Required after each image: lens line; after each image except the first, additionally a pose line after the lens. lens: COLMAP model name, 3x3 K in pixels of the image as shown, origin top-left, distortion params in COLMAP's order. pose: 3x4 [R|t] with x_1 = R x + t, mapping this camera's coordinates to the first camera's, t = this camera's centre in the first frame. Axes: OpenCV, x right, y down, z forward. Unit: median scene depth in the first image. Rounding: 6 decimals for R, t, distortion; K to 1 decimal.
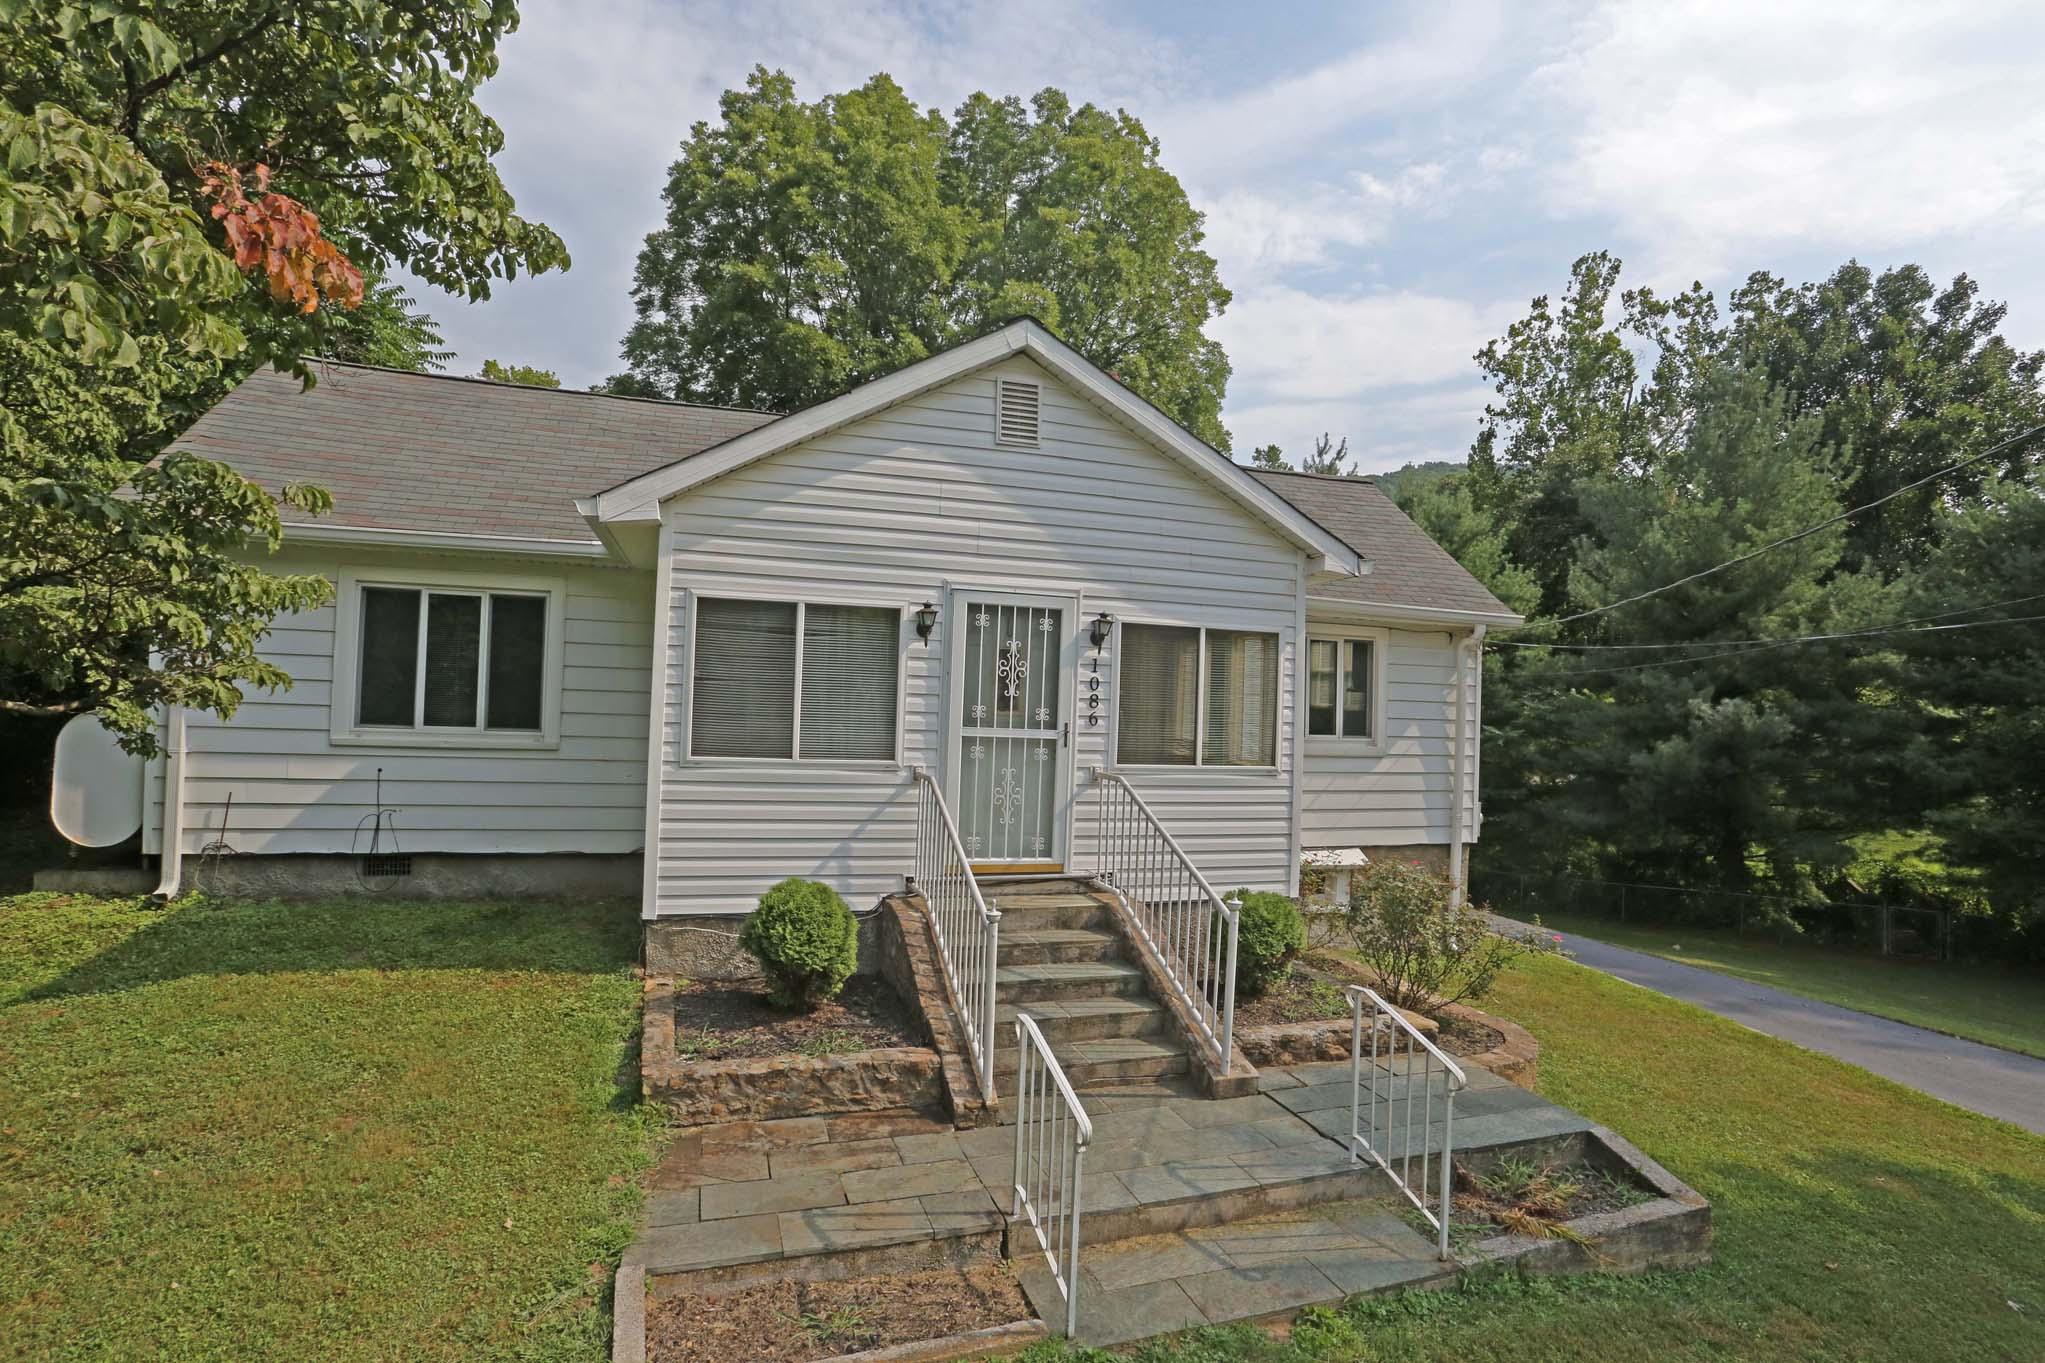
lens RADIAL K [[994.6, 0, 1014.0], [0, 994.6, 688.1], [0, 0, 1]] dist [-0.079925, 0.035947]
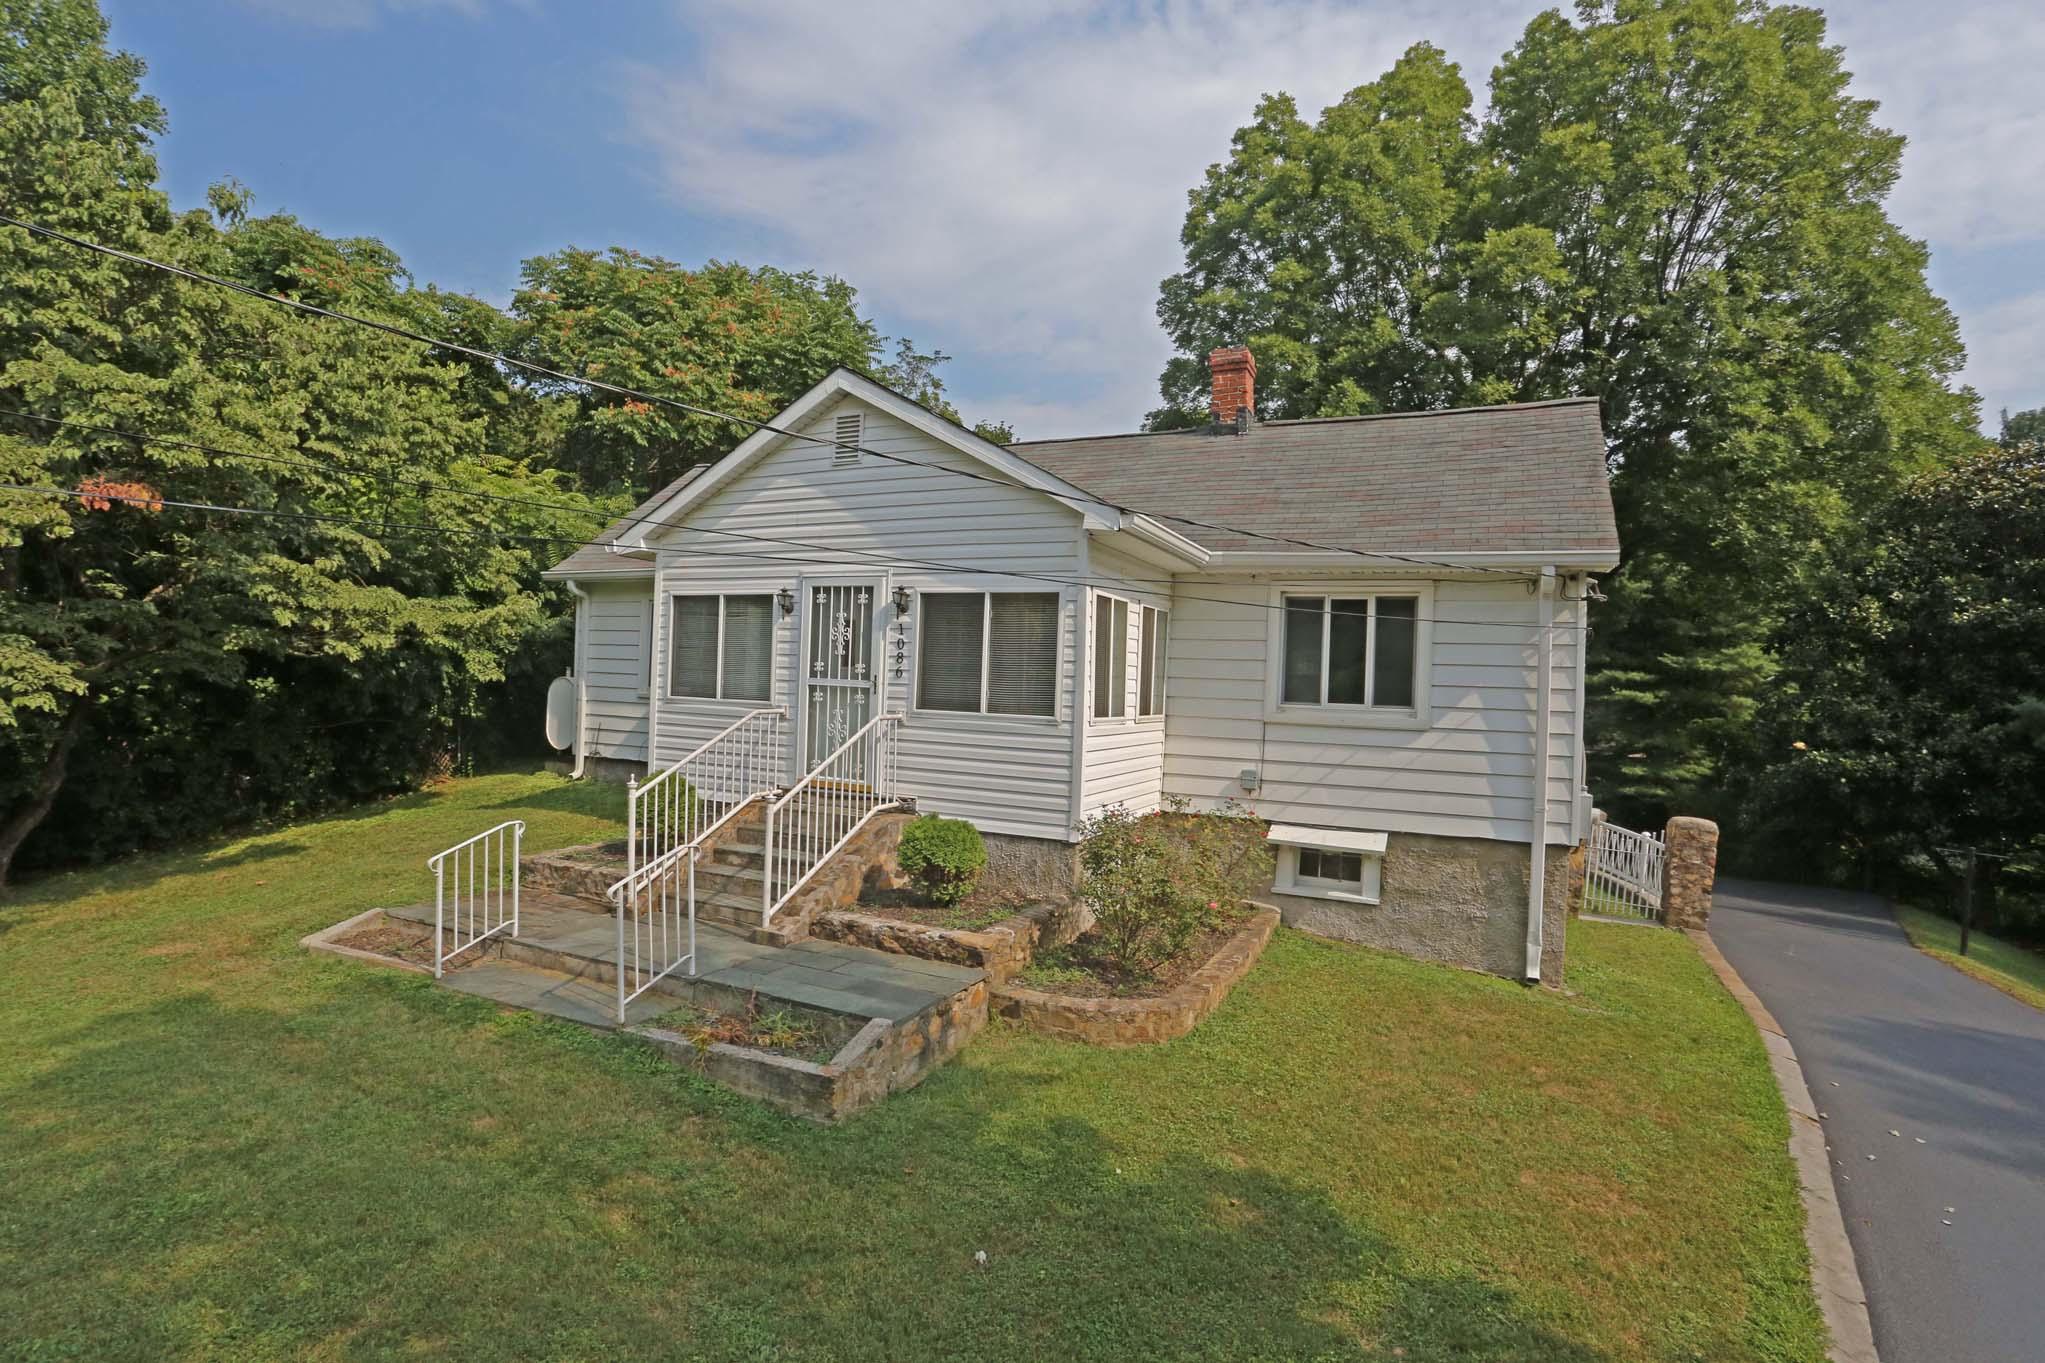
lens RADIAL K [[999.2, 0, 1013.0], [0, 999.2, 685.3], [0, 0, 1]] dist [-0.083511, 0.036983]
pose [[0.727988, -0.007722, -0.685547, 1.039870], [-0.002968, 0.999892, -0.014415, 0.065153], [0.685584, 0.012528, 0.727886, 0.193195]]
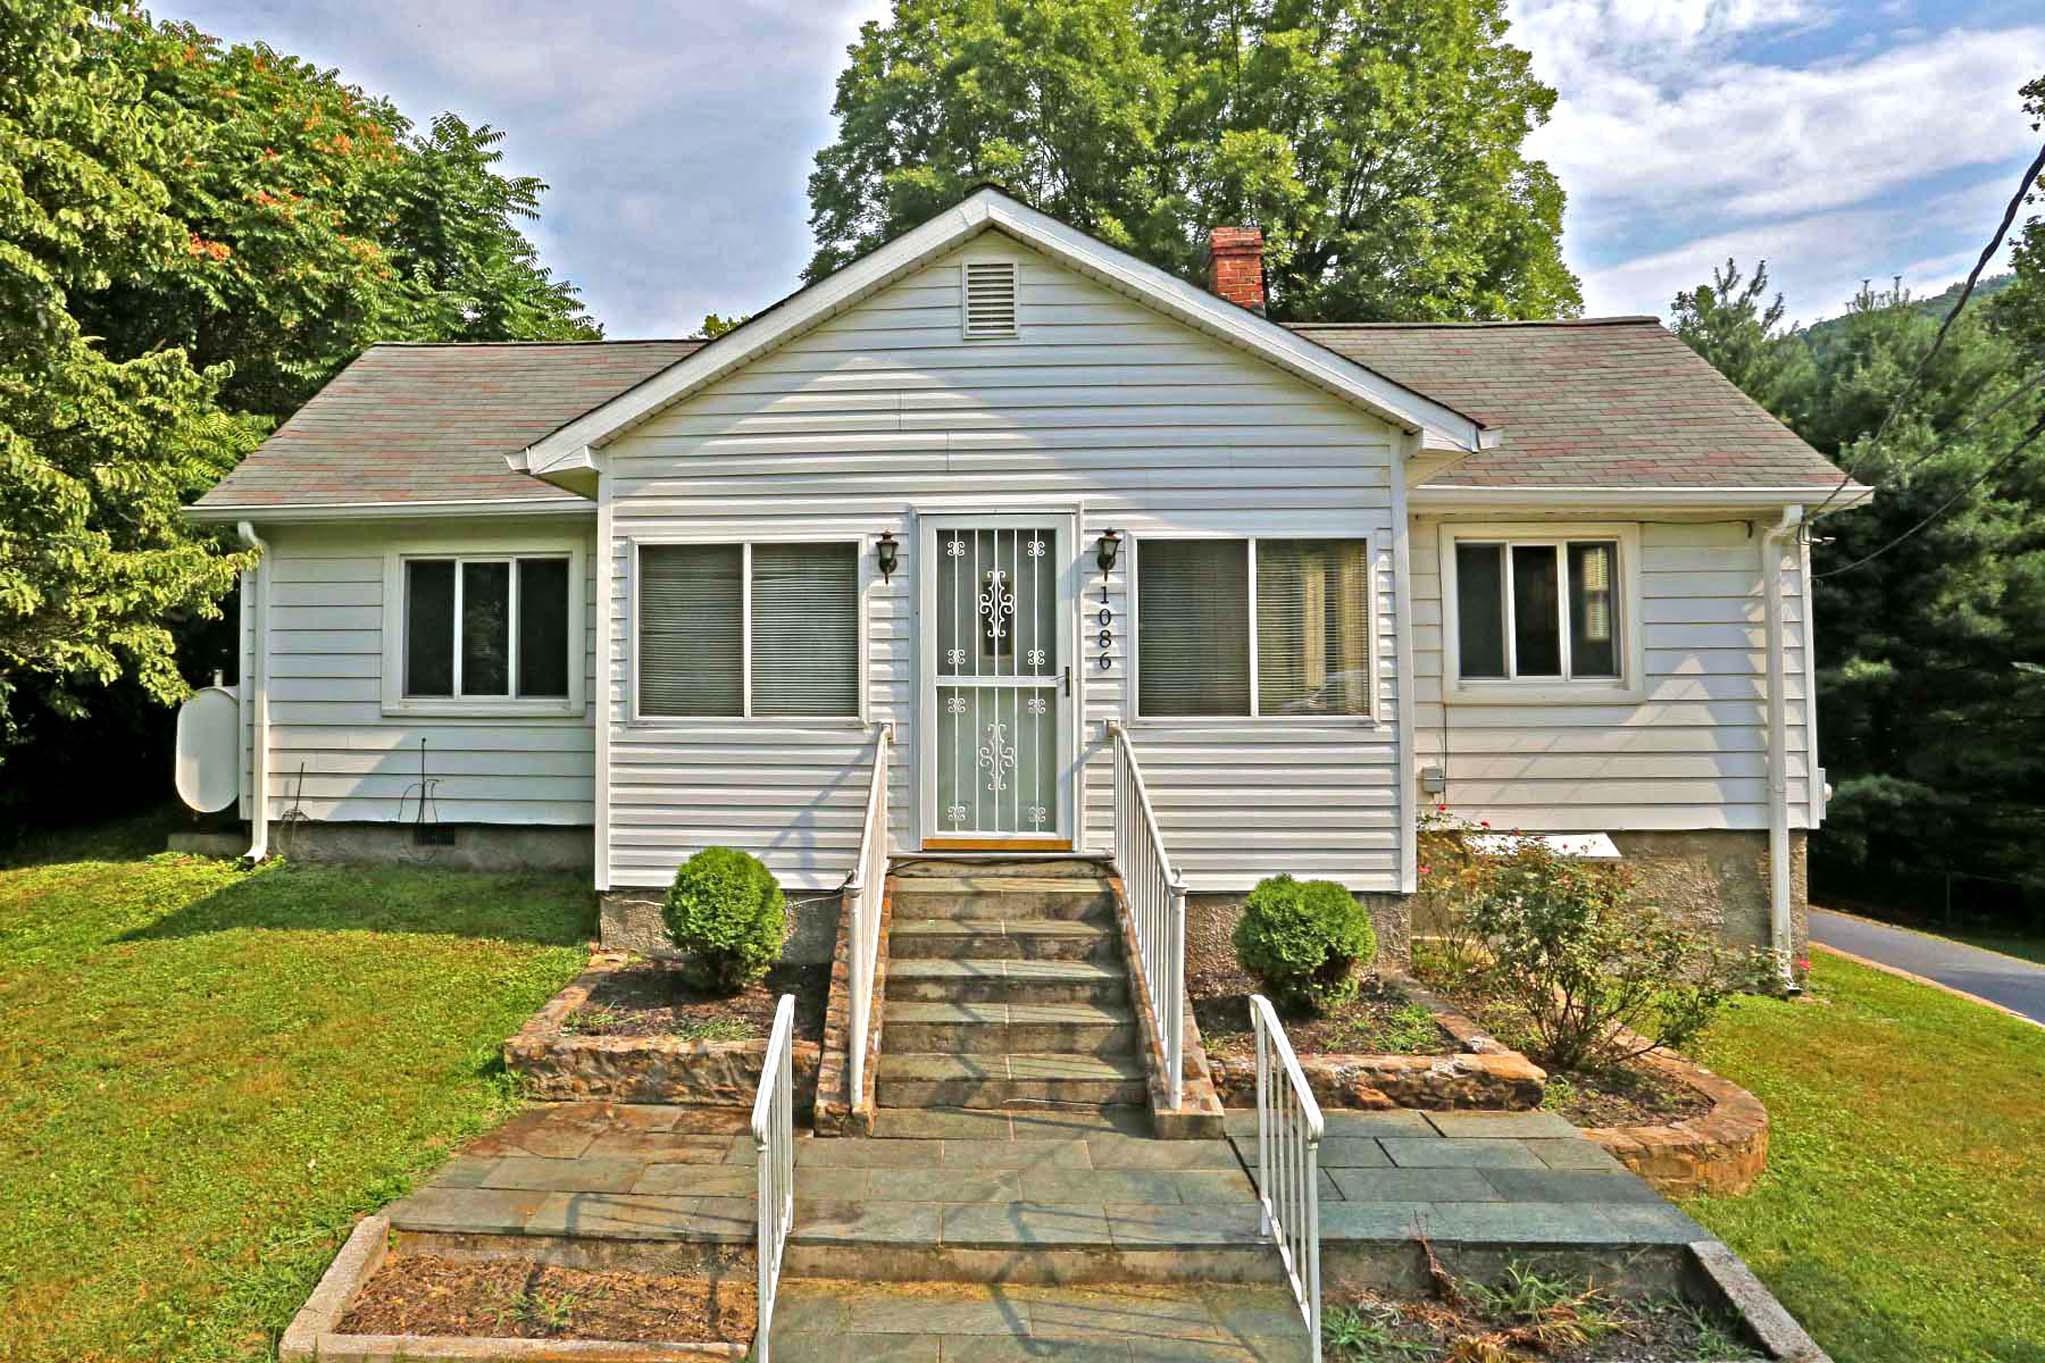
lens RADIAL K [[1195.4, 0, 893.4], [0, 1195.4, 618.6], [0, 0, 1]] dist [-0.077885, 0.035676]
pose [[0.927819, -0.051750, -0.369423, 0.281068], [0.041348, 0.998495, -0.036024, 0.024556], [0.370732, 0.018149, 0.928563, 0.036943]]
